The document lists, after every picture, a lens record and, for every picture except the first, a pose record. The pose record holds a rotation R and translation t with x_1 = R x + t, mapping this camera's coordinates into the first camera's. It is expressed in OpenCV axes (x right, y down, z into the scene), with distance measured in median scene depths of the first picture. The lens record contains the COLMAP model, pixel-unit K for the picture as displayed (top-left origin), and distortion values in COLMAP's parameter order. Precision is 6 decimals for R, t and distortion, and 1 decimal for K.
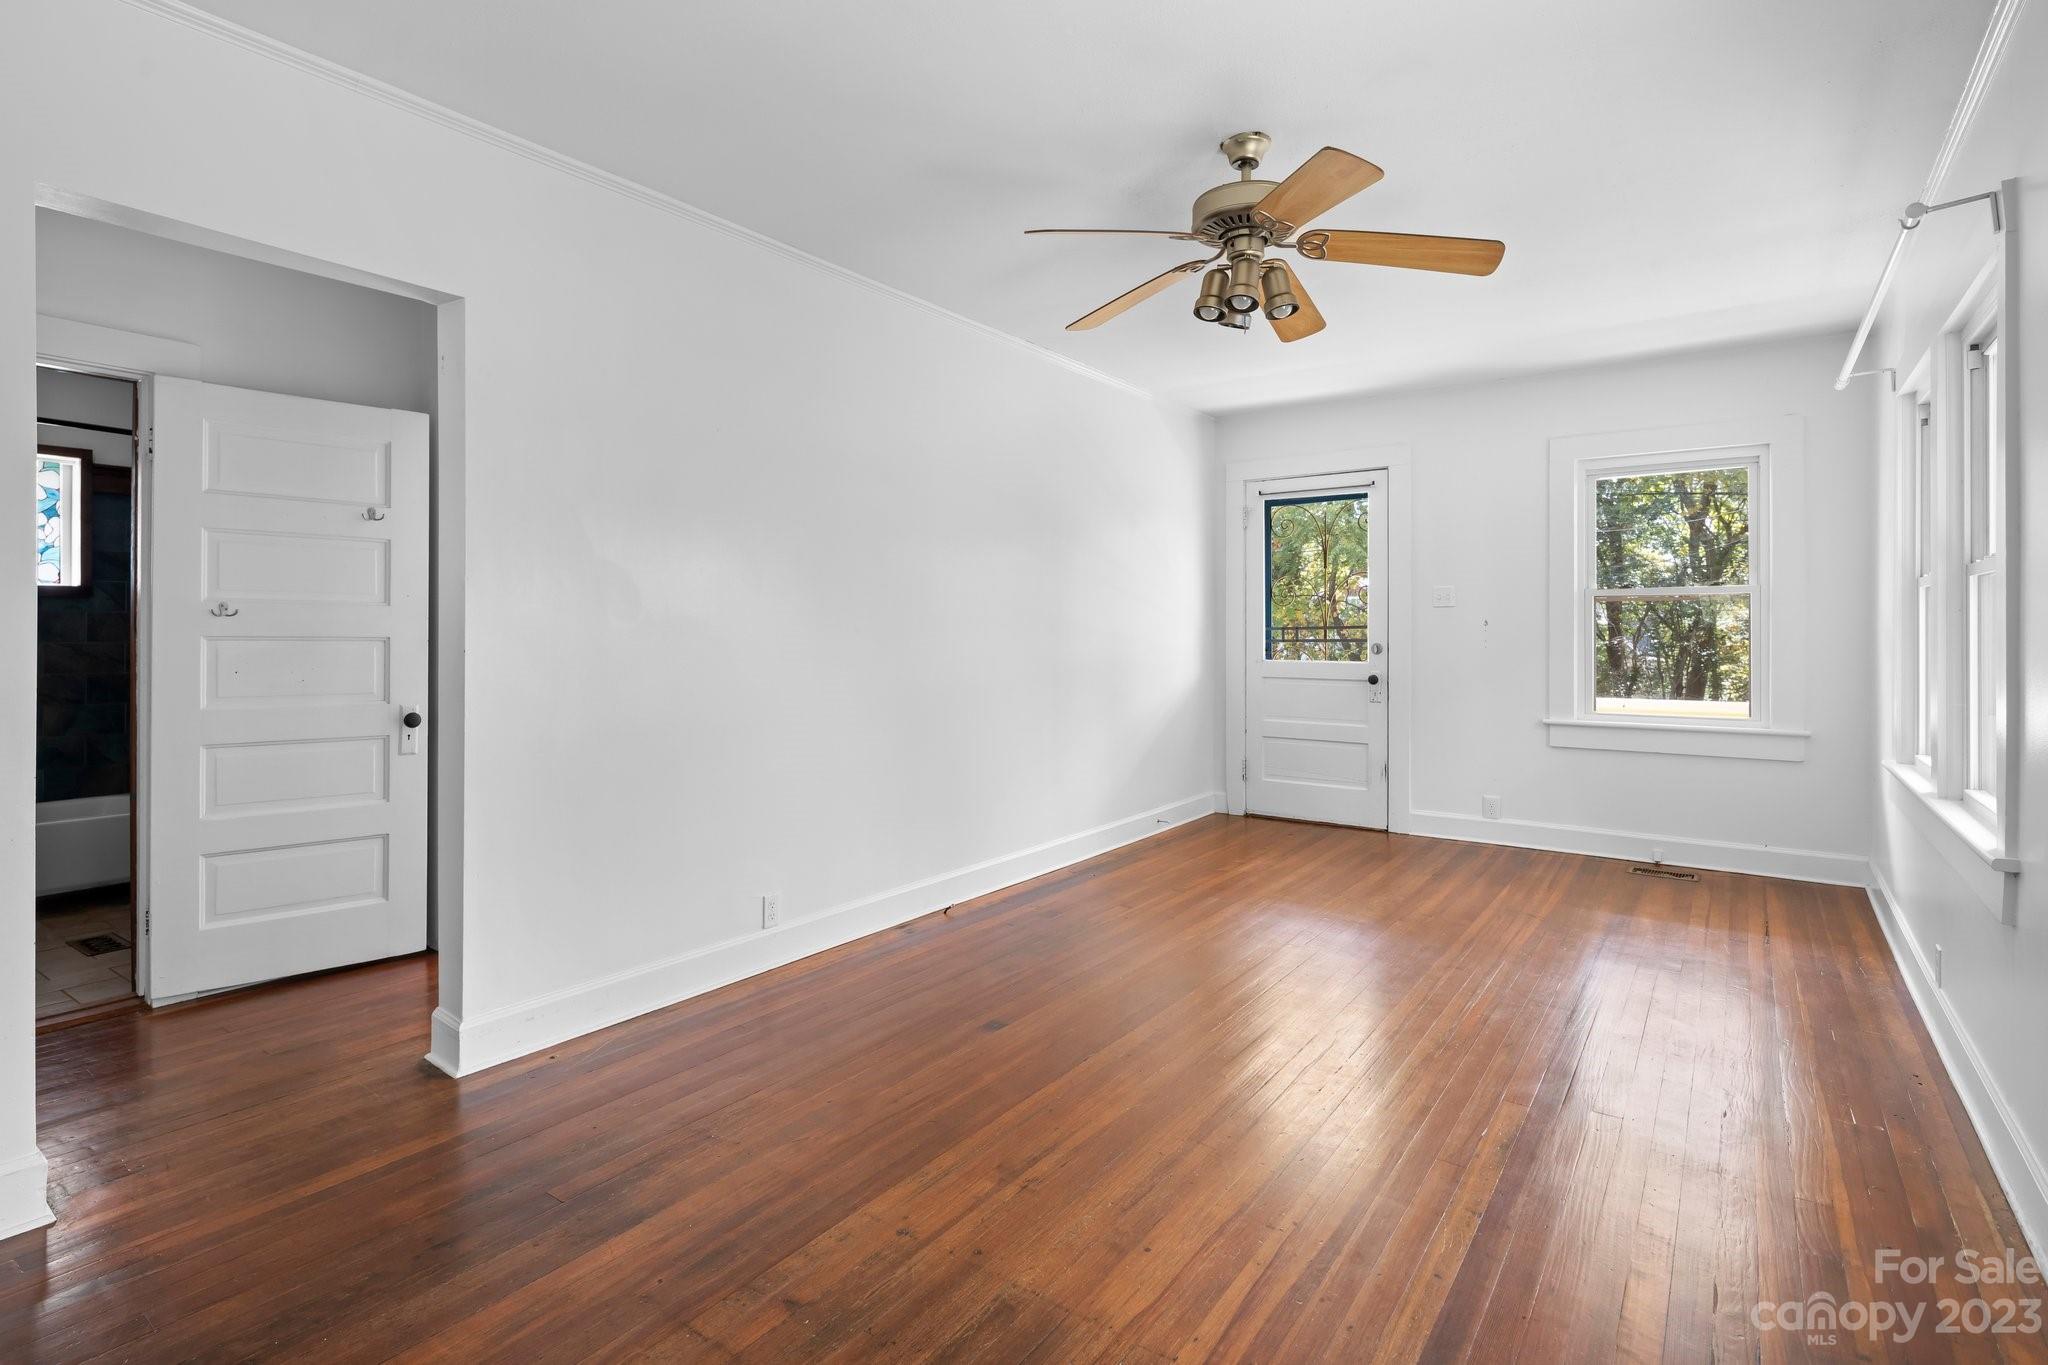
lens RADIAL K [[1001.1, 0, 1023.9], [0, 1001.1, 634.5], [0, 0, 1]] dist [0.001861, 0.000018]
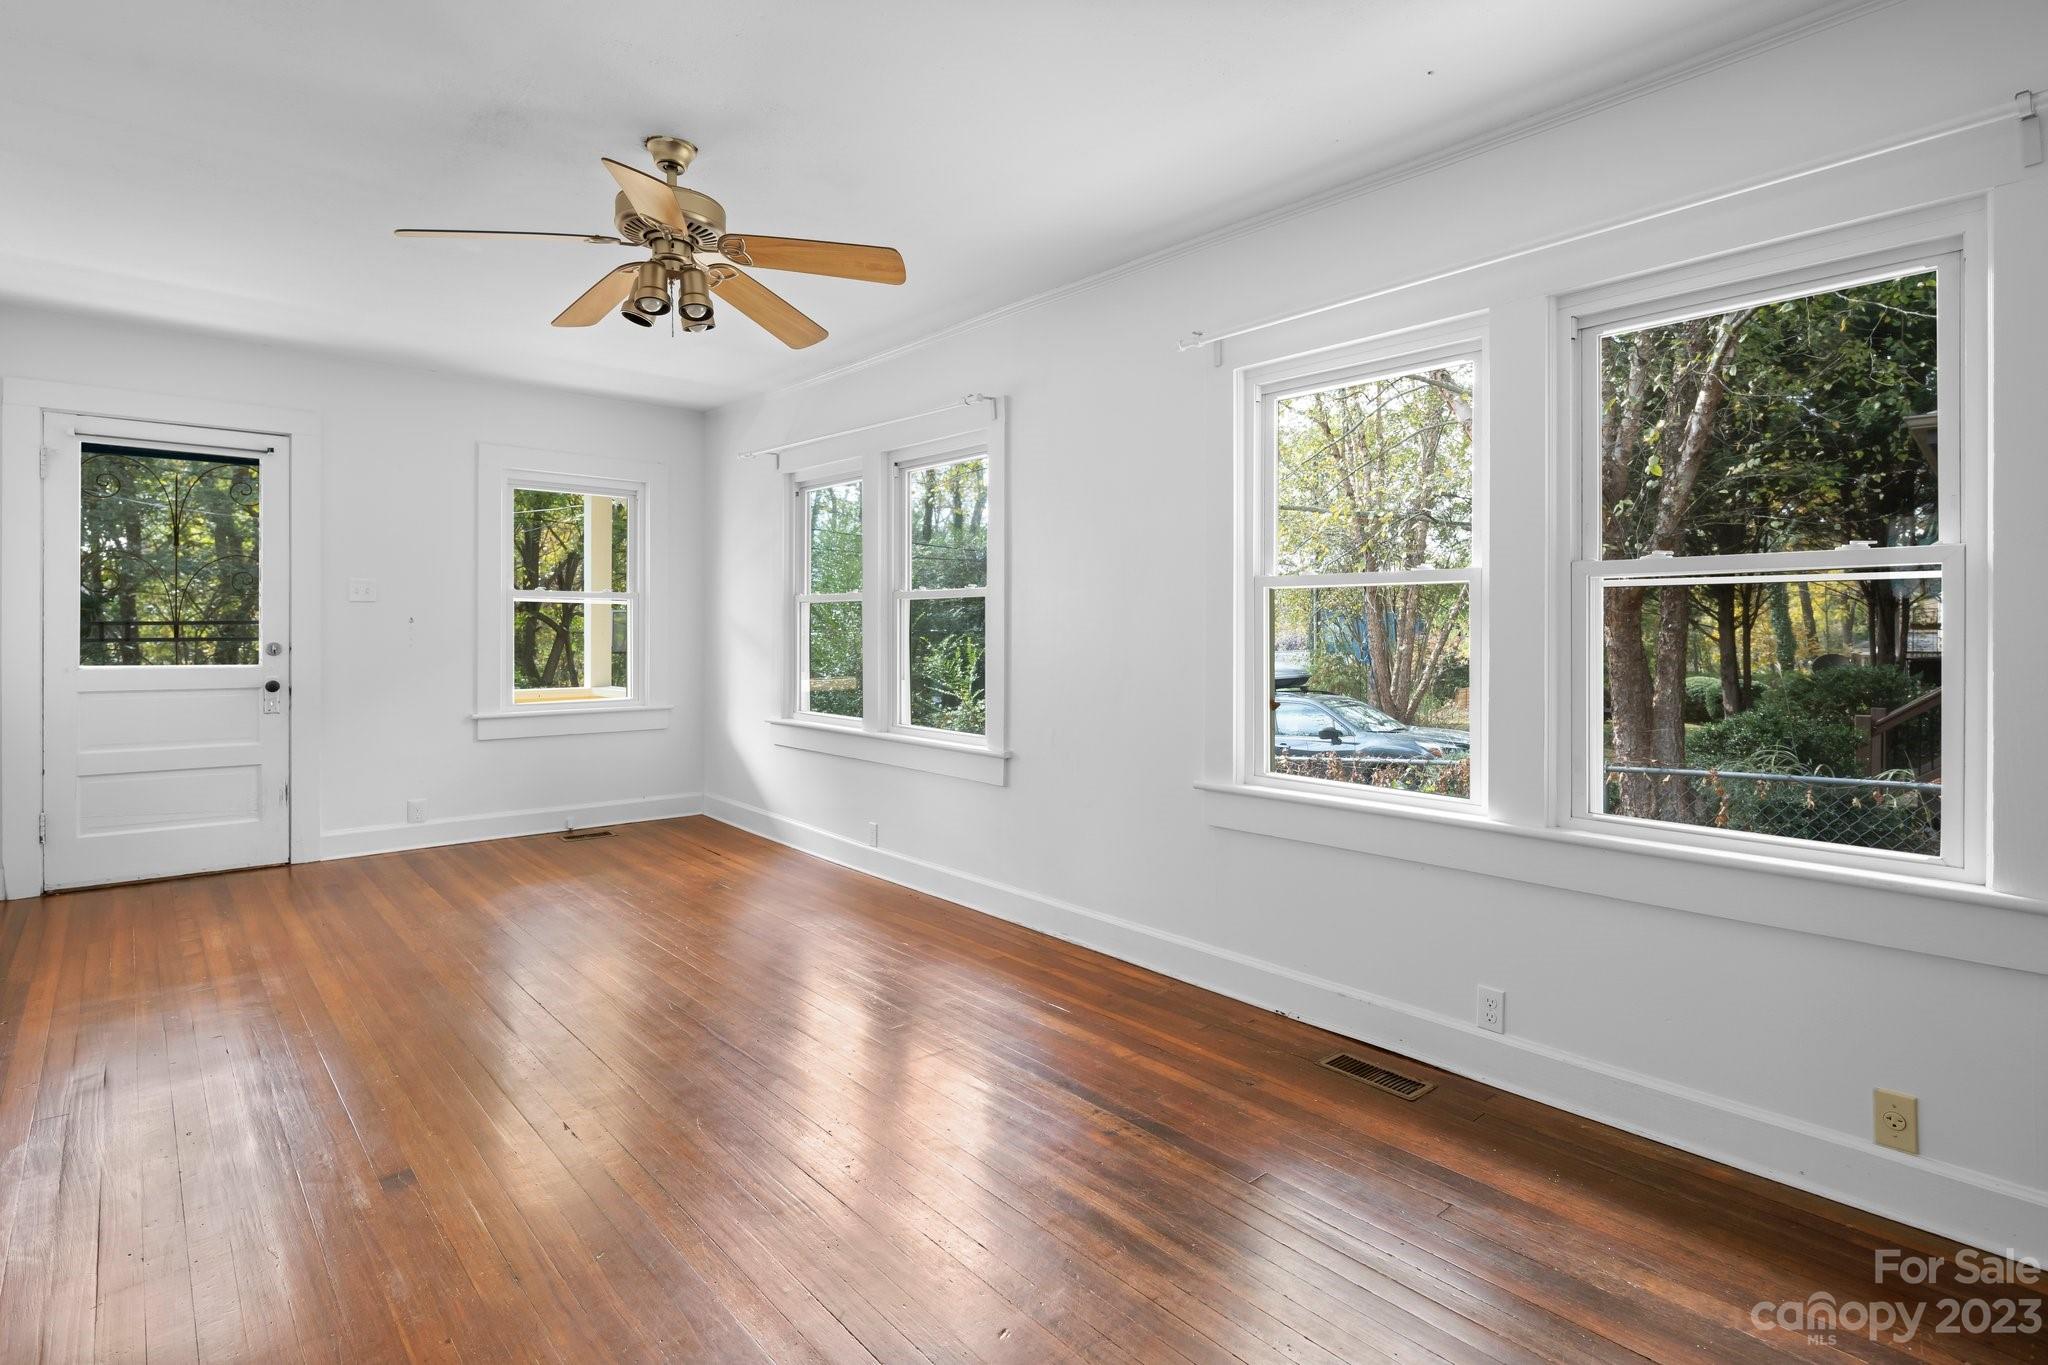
lens RADIAL K [[1001.1, 0, 1023.9], [0, 1001.1, 634.5], [0, 0, 1]] dist [0.001861, 0.000018]
pose [[0.215112, -0.002251, 0.976587, -0.334609], [-0.002239, 0.999994, 0.002798, -0.001652], [-0.976587, -0.002788, 0.215106, 0.212108]]
